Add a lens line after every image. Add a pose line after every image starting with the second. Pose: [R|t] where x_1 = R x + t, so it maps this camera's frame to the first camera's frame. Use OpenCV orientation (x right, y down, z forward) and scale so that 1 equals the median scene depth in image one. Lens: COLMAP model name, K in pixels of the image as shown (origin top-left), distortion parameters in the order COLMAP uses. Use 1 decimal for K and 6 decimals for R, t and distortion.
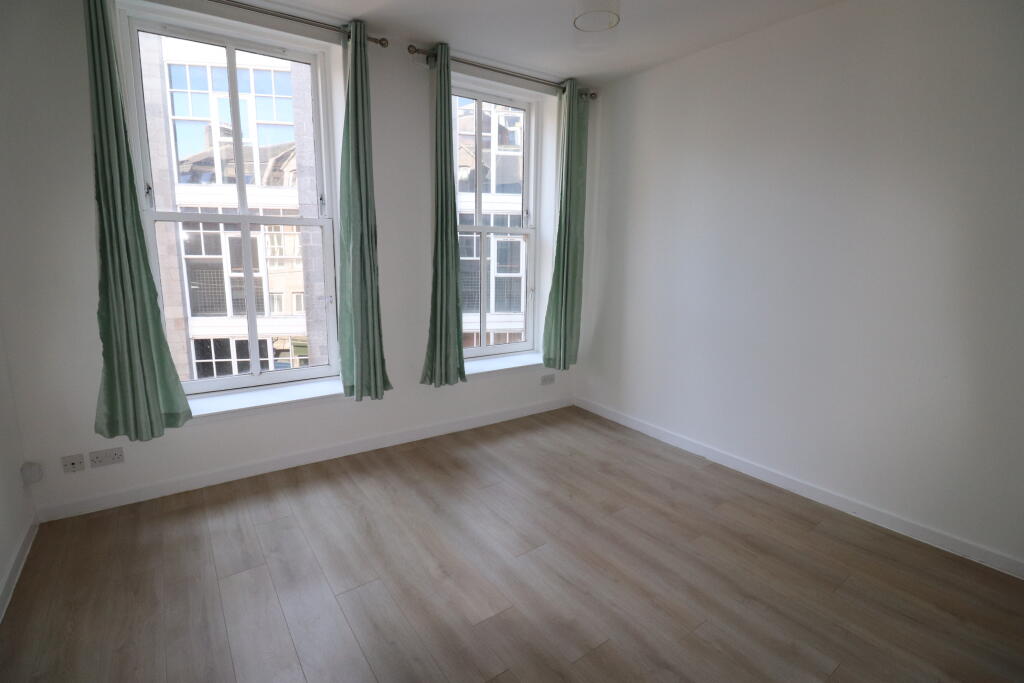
lens RADIAL K [[490.8, 0, 517.5], [0, 490.8, 347.5], [0, 0, 1]] dist [-0.017340, -0.008255]
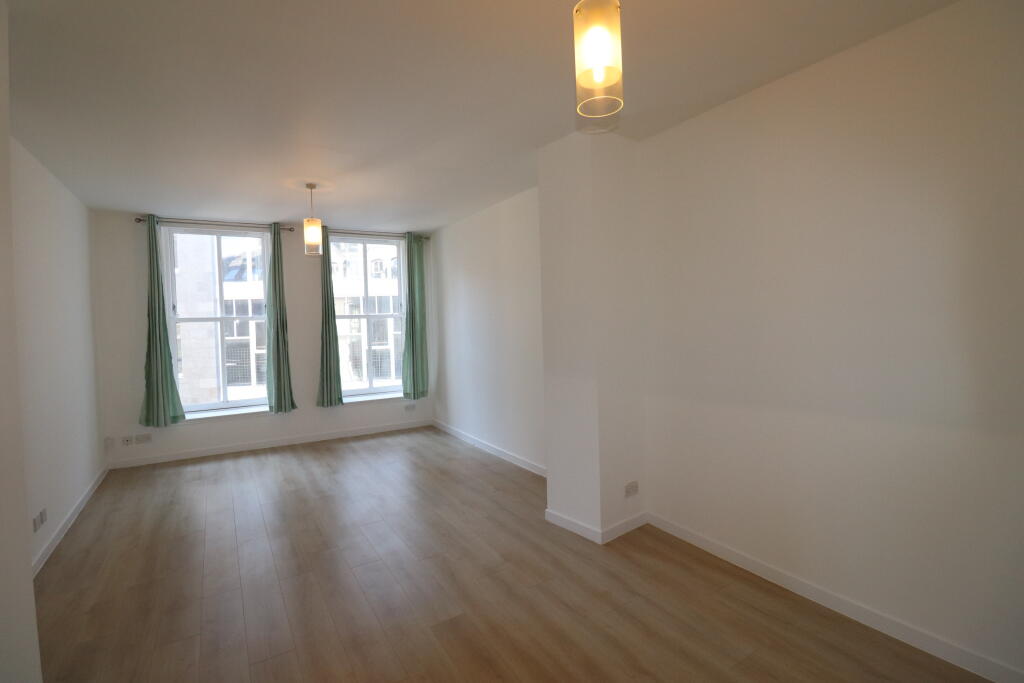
lens RADIAL K [[490.8, 0, 514.5], [0, 490.8, 342.0], [0, 0, 1]] dist [-0.017340, -0.008255]
pose [[0.996550, -0.037658, -0.073960, 0.674246], [0.026042, 0.988012, -0.152165, 0.136042], [0.078803, 0.149714, 0.985584, -0.732528]]
